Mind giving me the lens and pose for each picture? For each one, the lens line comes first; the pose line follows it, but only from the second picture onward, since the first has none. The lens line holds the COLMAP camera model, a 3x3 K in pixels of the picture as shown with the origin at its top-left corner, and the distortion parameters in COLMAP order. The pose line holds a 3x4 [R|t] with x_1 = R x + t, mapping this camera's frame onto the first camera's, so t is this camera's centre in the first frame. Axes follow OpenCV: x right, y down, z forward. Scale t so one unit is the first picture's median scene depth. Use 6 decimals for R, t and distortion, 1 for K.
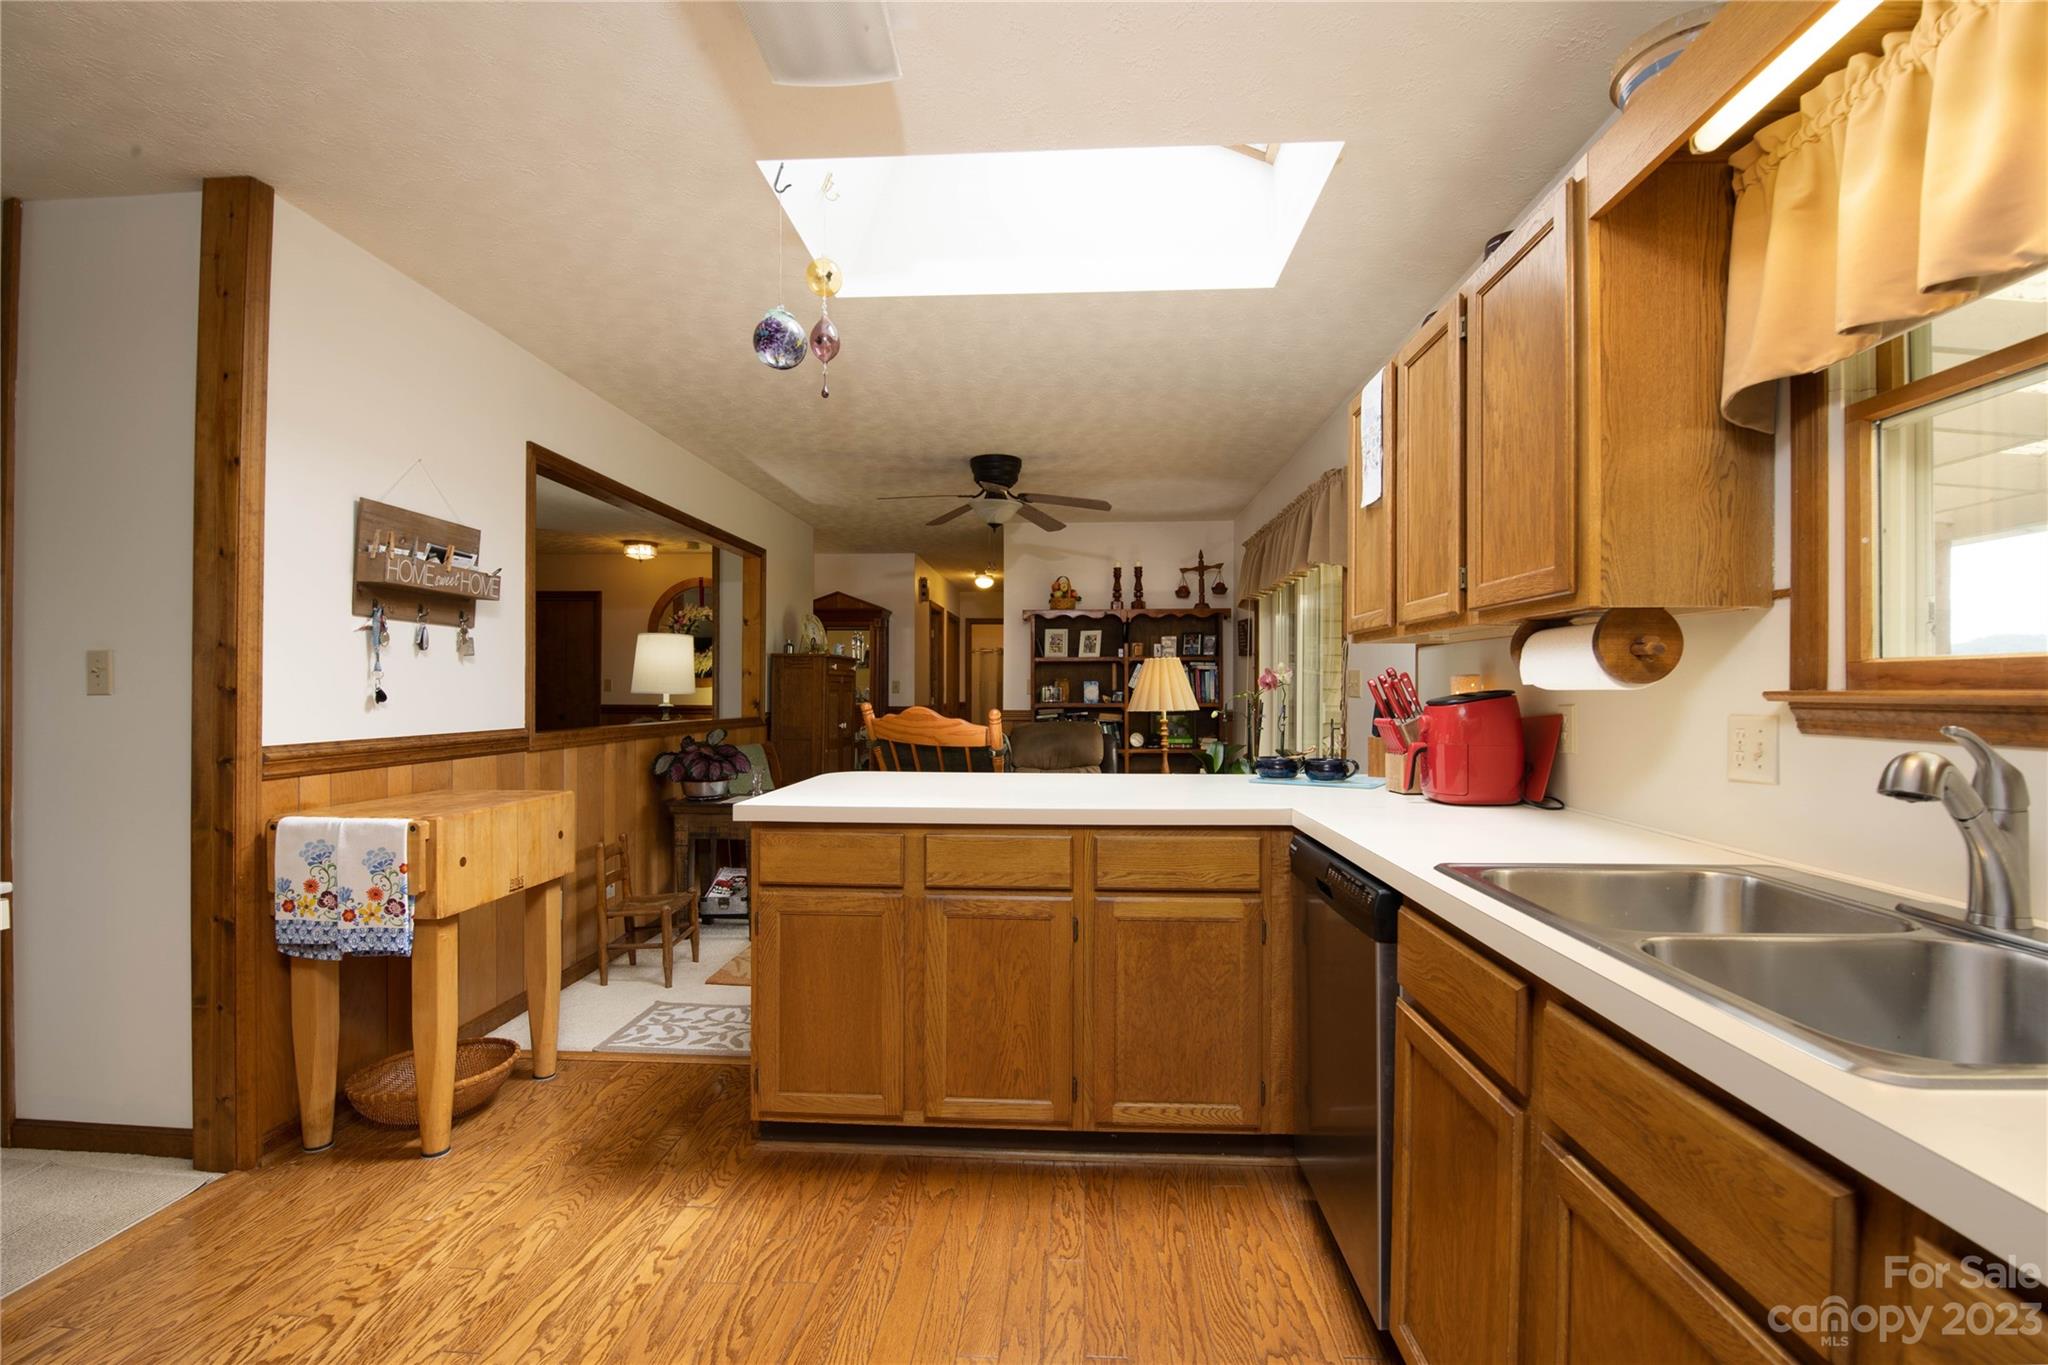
lens RADIAL K [[895.0, 0, 1032.4], [0, 895.0, 684.6], [0, 0, 1]] dist [-0.013204, -0.002767]
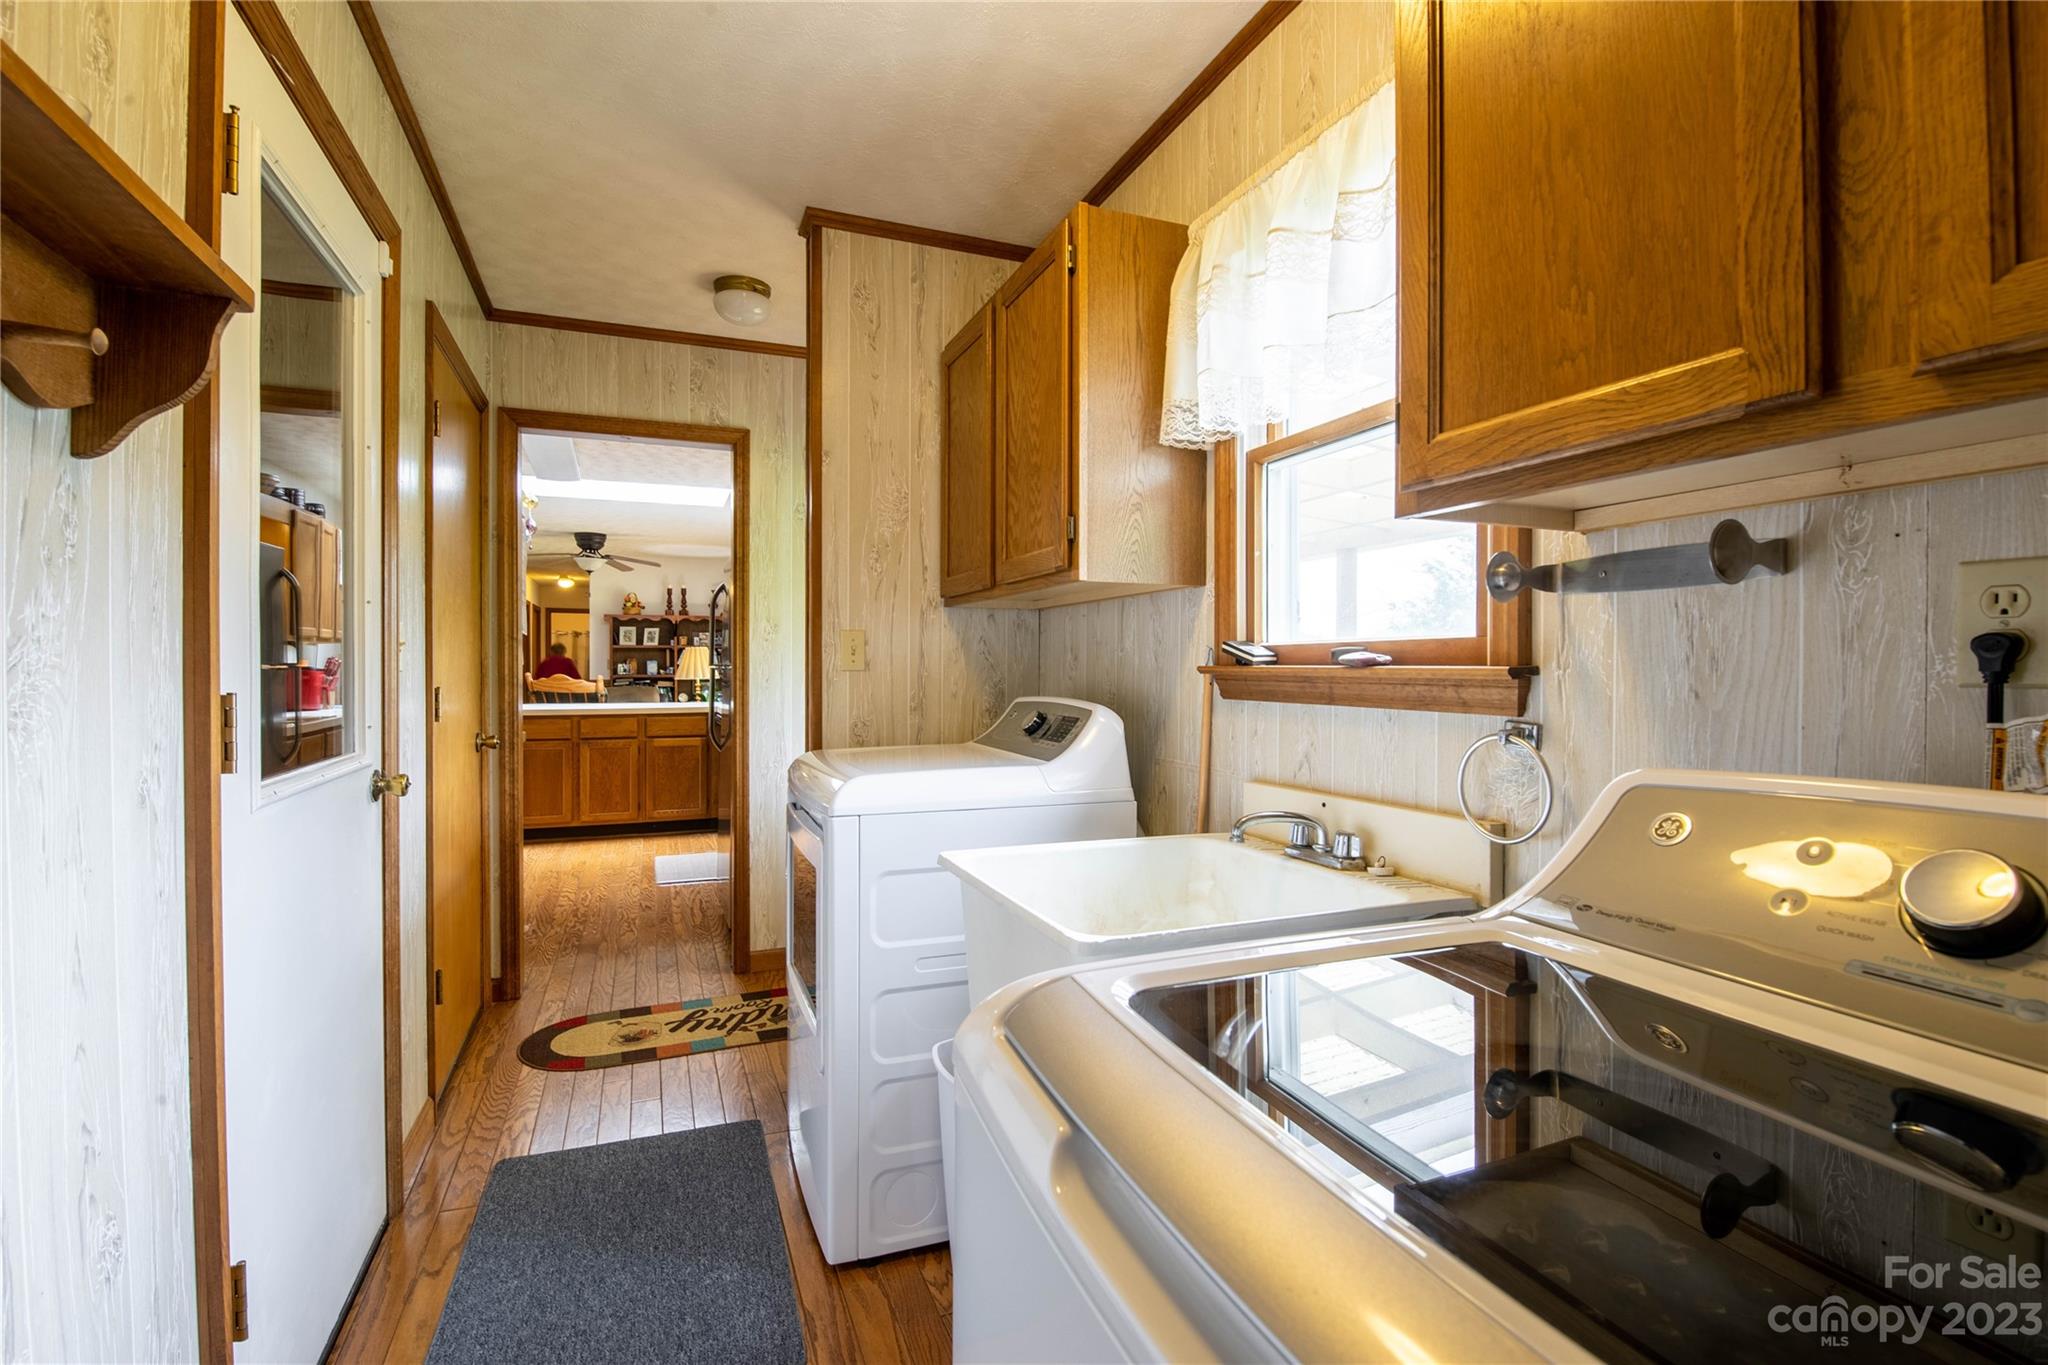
lens RADIAL K [[895.0, 0, 1028.5], [0, 895.0, 686.8], [0, 0, 1]] dist [-0.013204, -0.002767]
pose [[0.899097, -0.009620, 0.437644, -0.026431], [-0.003474, 0.999570, 0.029108, -0.005985], [-0.437736, -0.027691, 0.898677, -0.697648]]
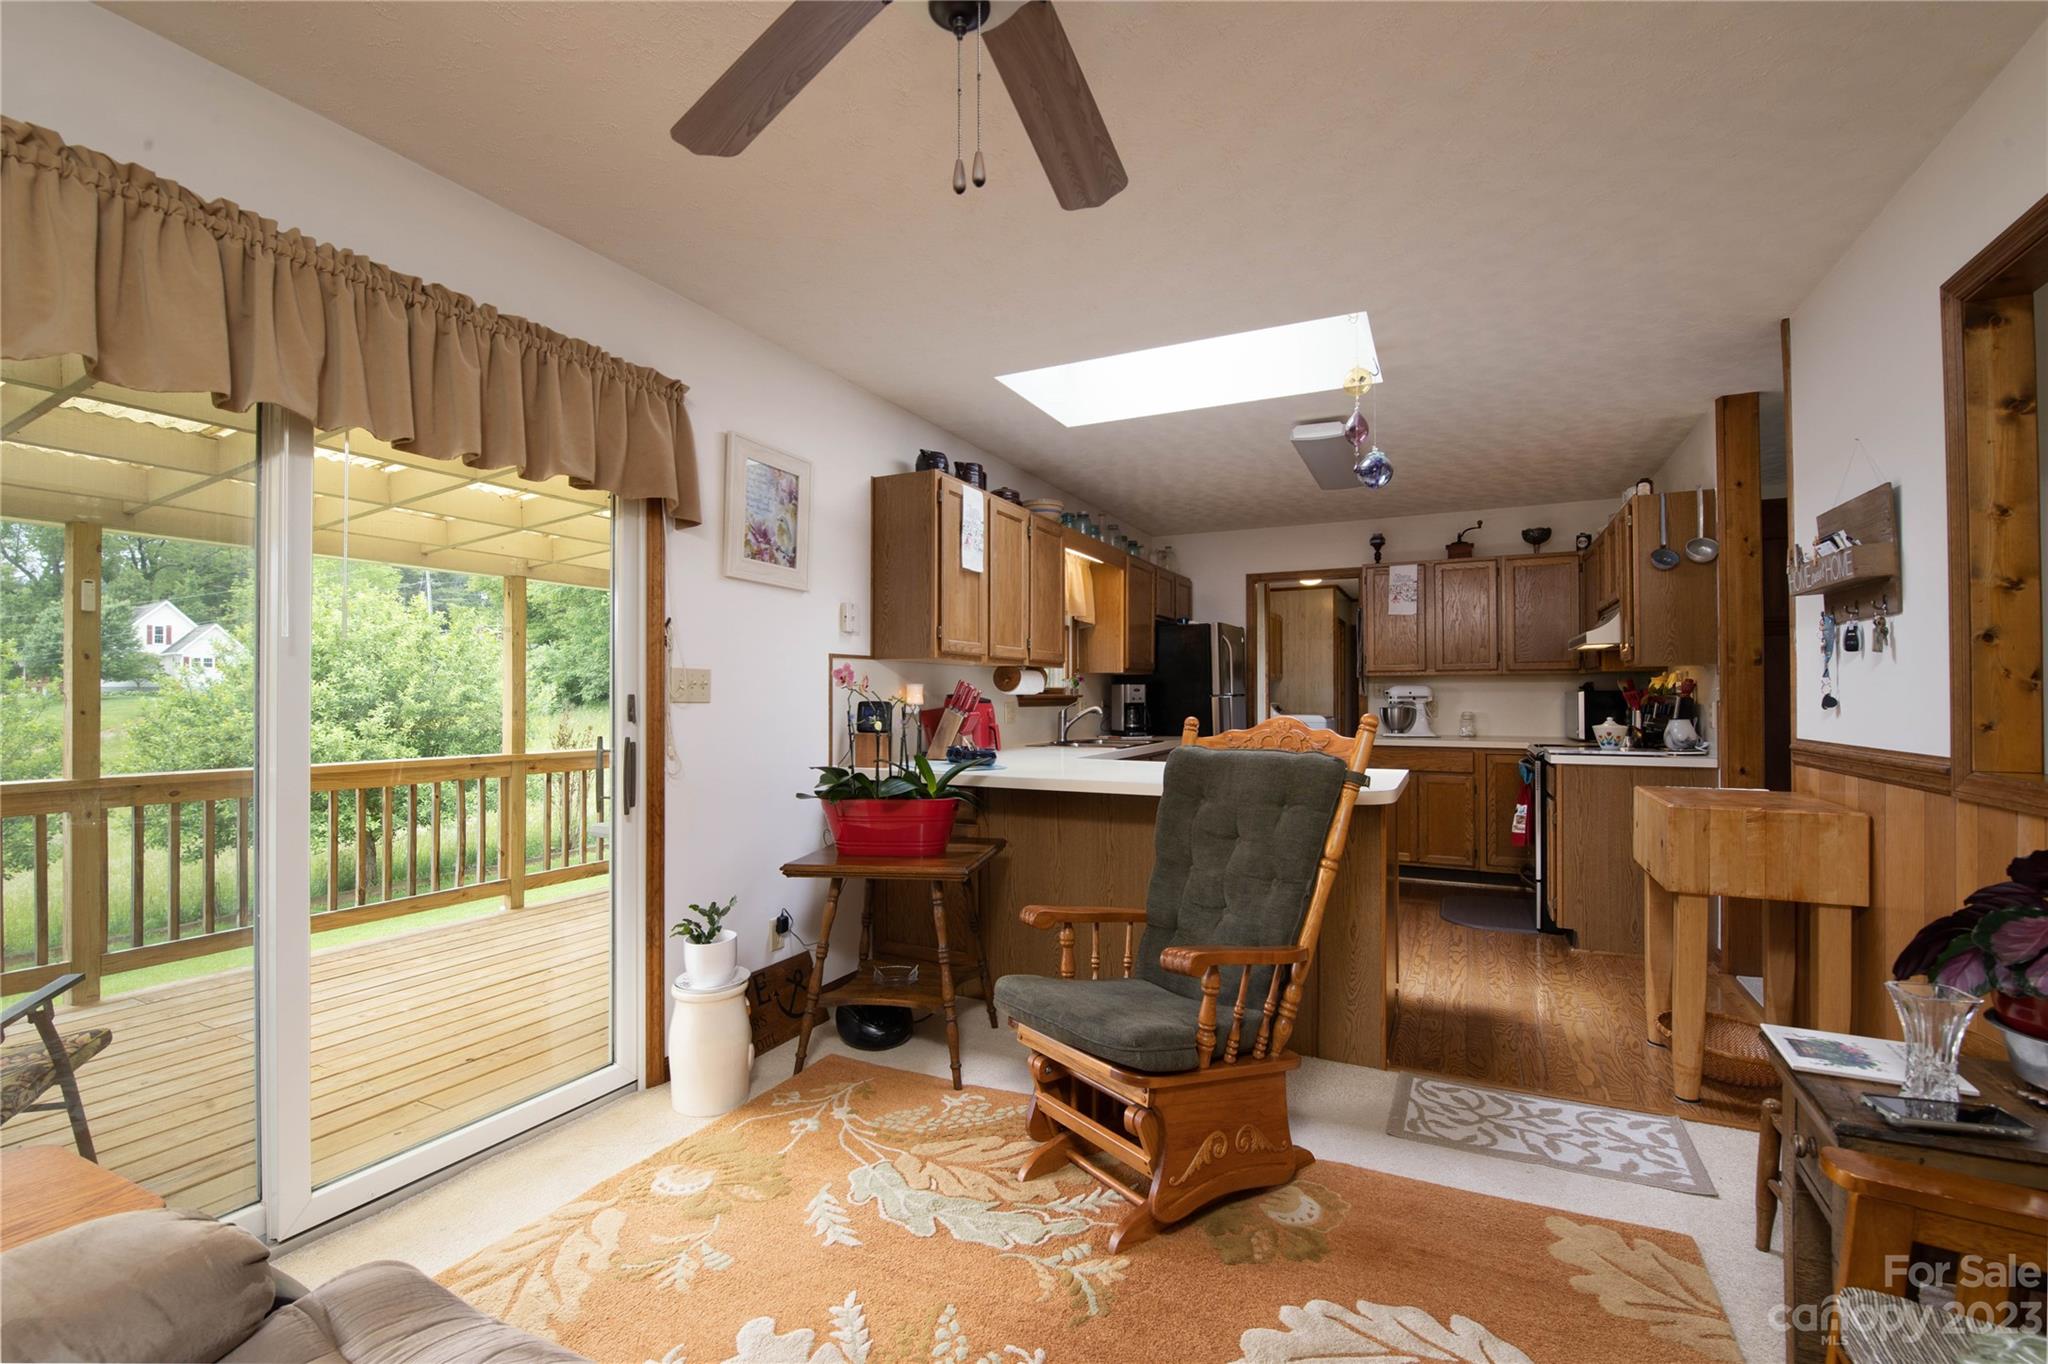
lens RADIAL K [[895.0, 0, 993.4], [0, 895.0, 690.1], [0, 0, 1]] dist [-0.013204, -0.002767]
pose [[-0.906540, -0.001358, 0.422118, -0.112654], [-0.005969, 0.999936, -0.009602, 0.005594], [-0.422078, -0.011224, -0.906490, 0.901817]]
